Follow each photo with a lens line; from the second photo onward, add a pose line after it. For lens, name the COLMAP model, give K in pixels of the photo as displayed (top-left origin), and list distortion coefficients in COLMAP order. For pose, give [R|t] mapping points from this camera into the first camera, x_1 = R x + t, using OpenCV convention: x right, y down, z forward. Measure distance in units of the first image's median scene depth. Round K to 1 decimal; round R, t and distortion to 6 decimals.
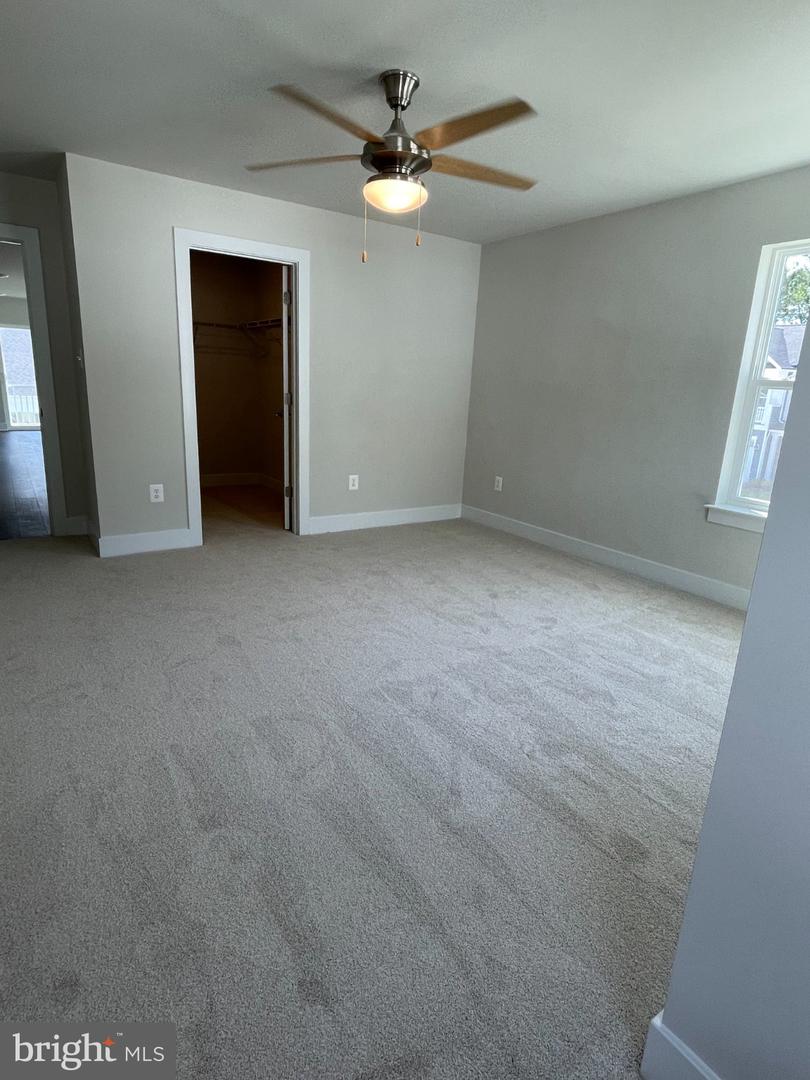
lens RADIAL K [[589.9, 0, 403.5], [0, 589.9, 537.8], [0, 0, 1]] dist [-0.015648, 0.008377]
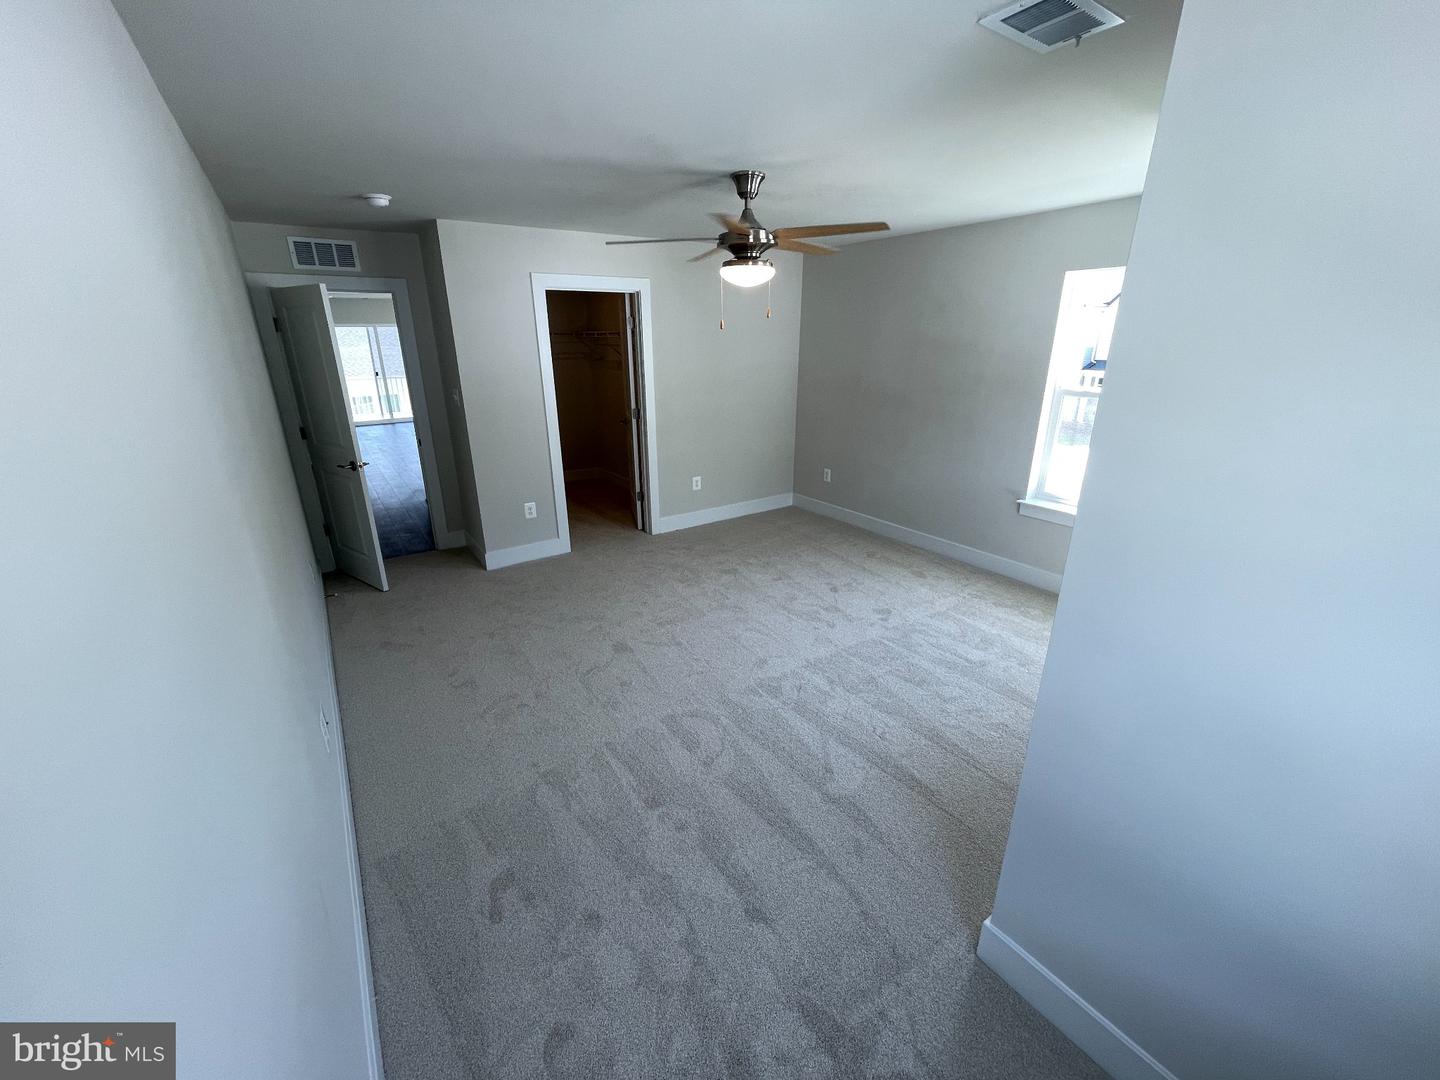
lens RADIAL K [[581.9, 0, 713.7], [0, 581.9, 538.3], [0, 0, 1]] dist [-0.007618, -0.000139]
pose [[0.998566, -0.051910, -0.013089, -0.083432], [0.052725, 0.995971, 0.072535, -0.128857], [0.009271, -0.073121, 0.997280, -0.176395]]
